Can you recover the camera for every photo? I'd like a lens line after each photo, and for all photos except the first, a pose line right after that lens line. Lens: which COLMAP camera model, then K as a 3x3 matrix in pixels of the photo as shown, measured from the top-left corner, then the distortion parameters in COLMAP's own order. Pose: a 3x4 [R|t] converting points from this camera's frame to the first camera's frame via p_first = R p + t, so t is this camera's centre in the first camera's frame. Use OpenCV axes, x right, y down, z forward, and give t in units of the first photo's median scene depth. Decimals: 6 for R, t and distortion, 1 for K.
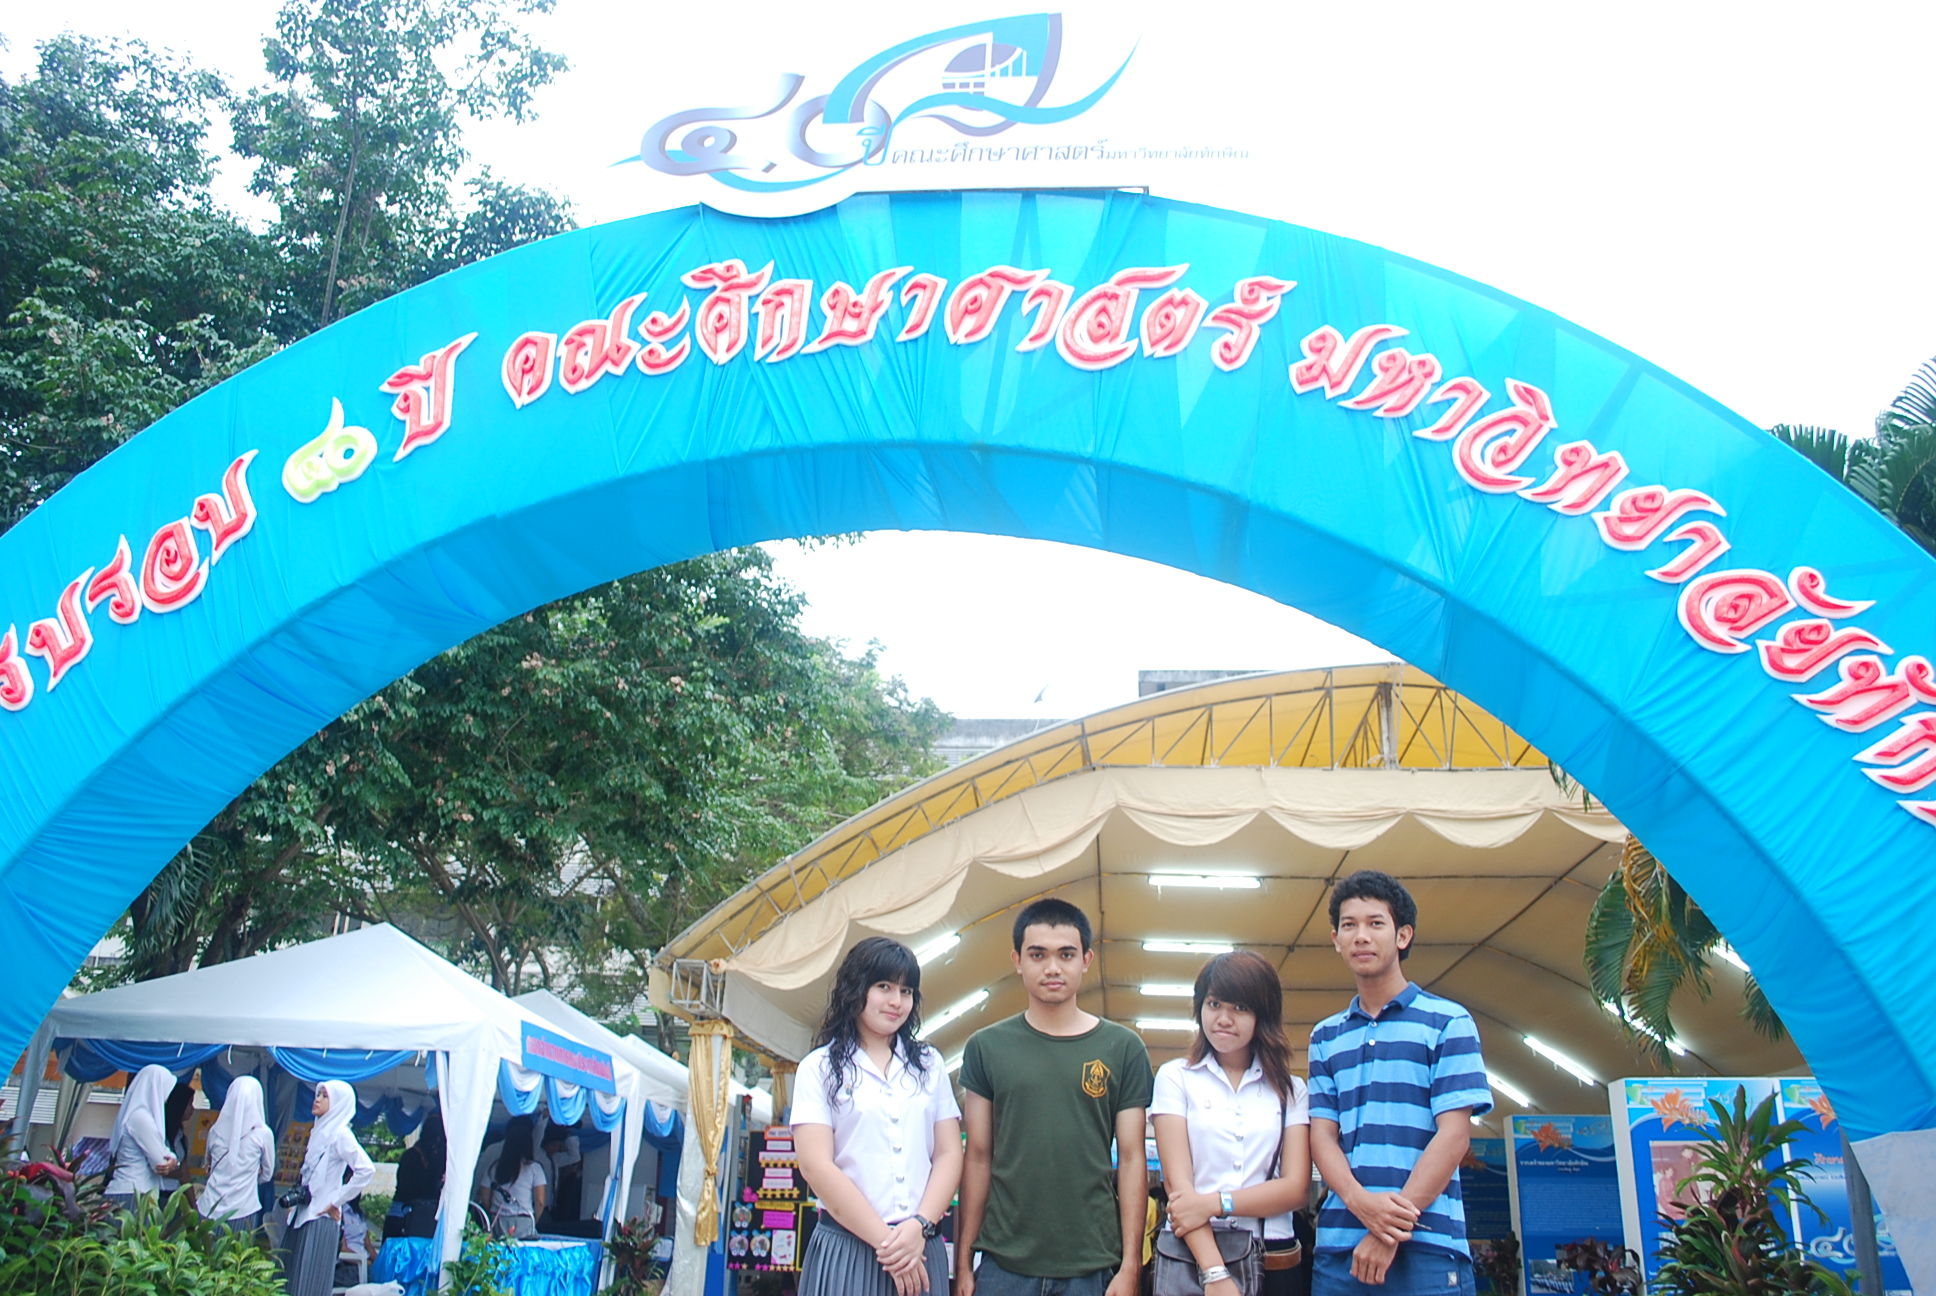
lens RADIAL K [[1527.6, 0, 968.0], [0, 1527.6, 648.0], [0, 0, 1]] dist [-0.080893, 0.010003]
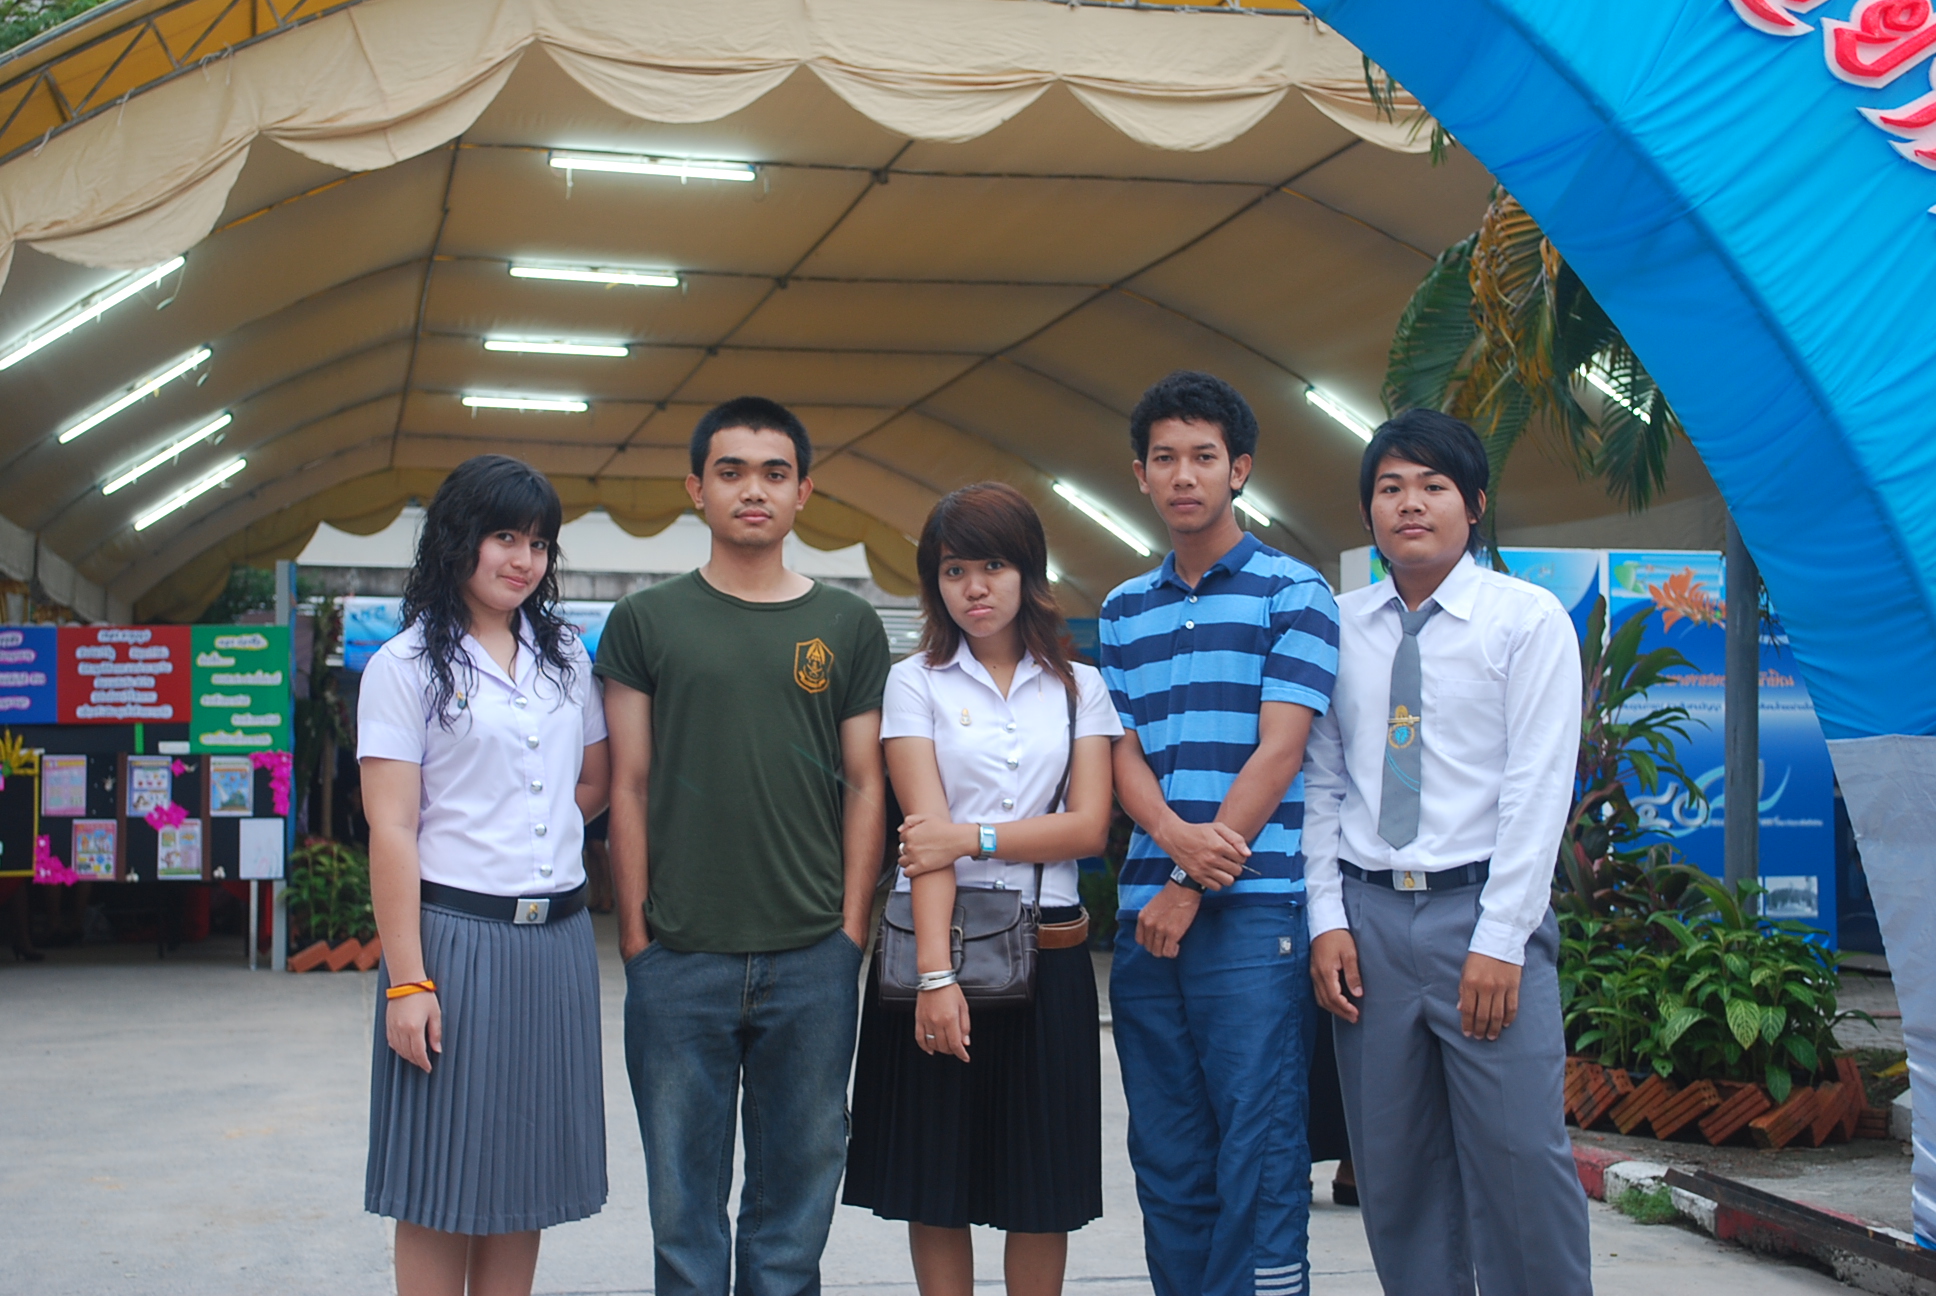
lens RADIAL K [[2988.2, 0, 961.3], [0, 2988.2, 646.9], [0, 0, 1]] dist [0.006351, -0.100945]
pose [[0.955613, -0.013960, 0.294295, -0.188565], [-0.084107, 0.944385, 0.317904, -0.109575], [-0.282366, -0.328545, 0.901292, -0.138546]]
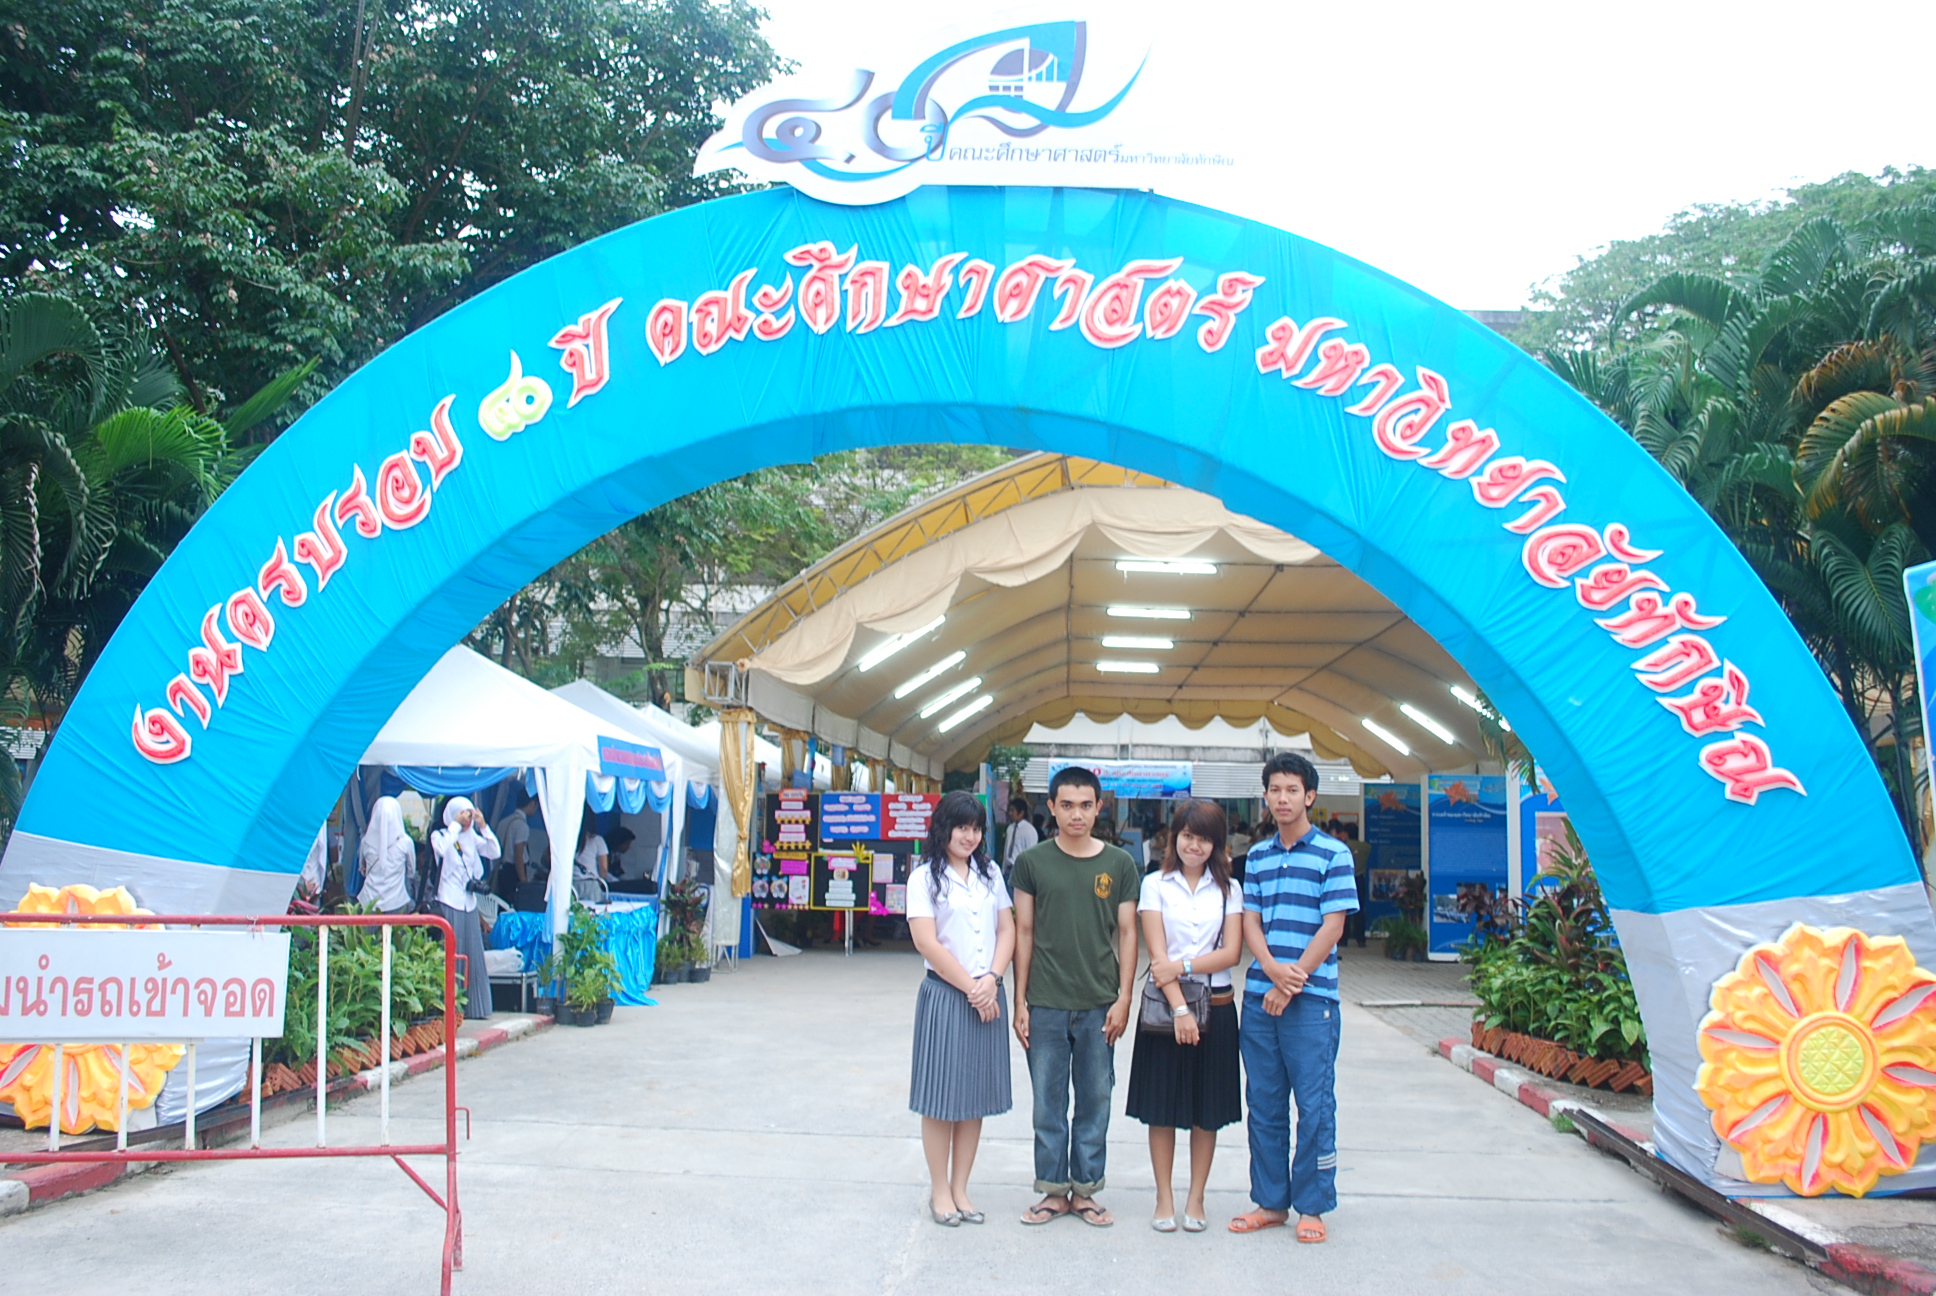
lens RADIAL K [[1553.4, 0, 968.0], [0, 1553.4, 648.0], [0, 0, 1]] dist [-0.079743, 0.011375]
pose [[0.999559, -0.003901, 0.029434, -0.076363], [-0.003714, 0.967115, 0.254311, -0.262338], [-0.029458, -0.254308, 0.966674, -0.343219]]
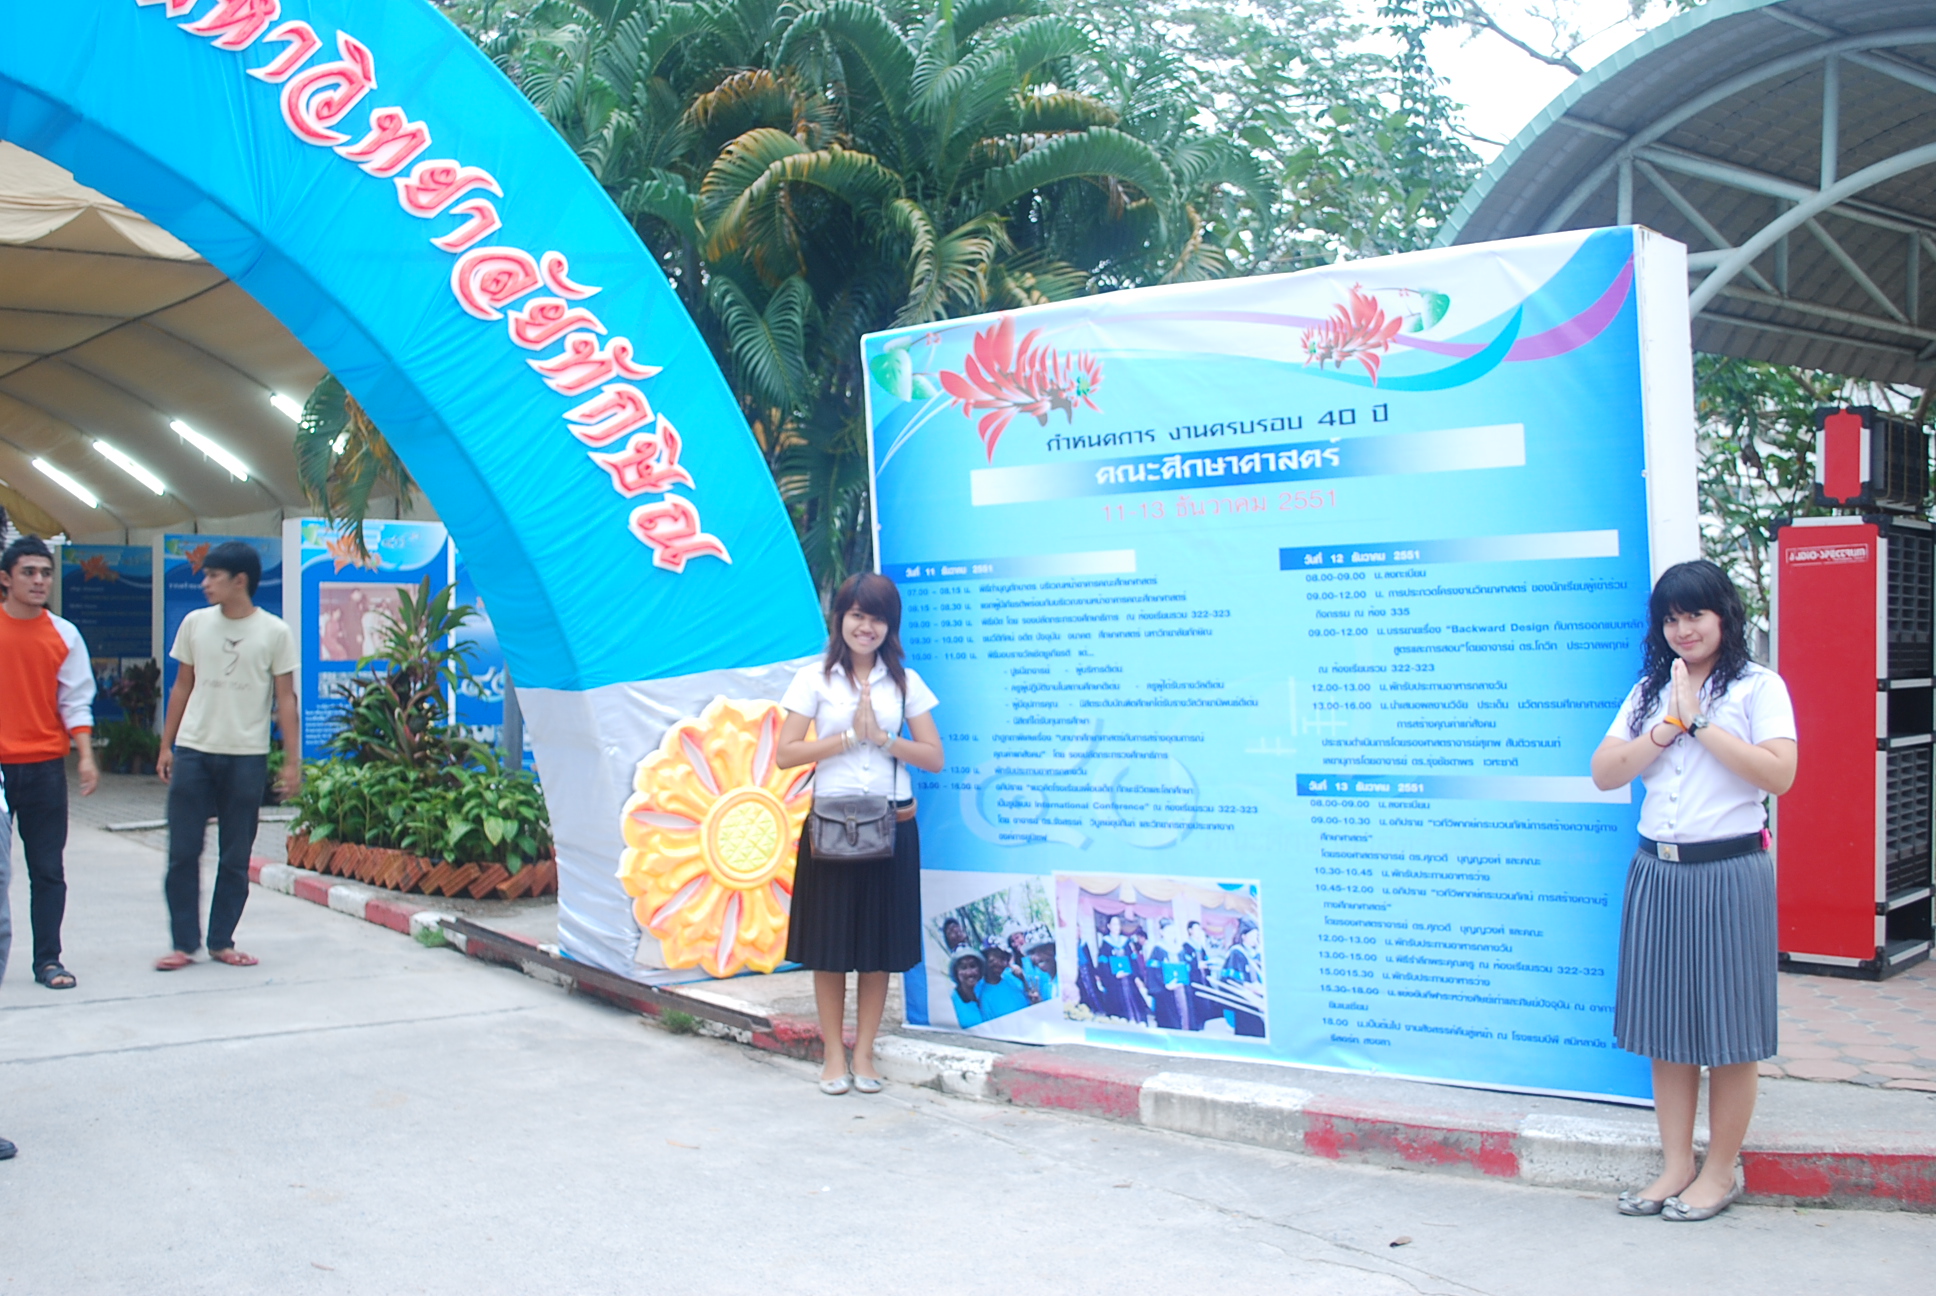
lens RADIAL K [[2001.1, 0, 968.0], [0, 2001.1, 648.0], [0, 0, 1]] dist [-0.062909, 0.015659]
pose [[0.736660, -0.029365, 0.675625, -0.260803], [-0.234531, 0.925959, 0.295964, -0.272808], [-0.634292, -0.376479, 0.675231, -0.379712]]
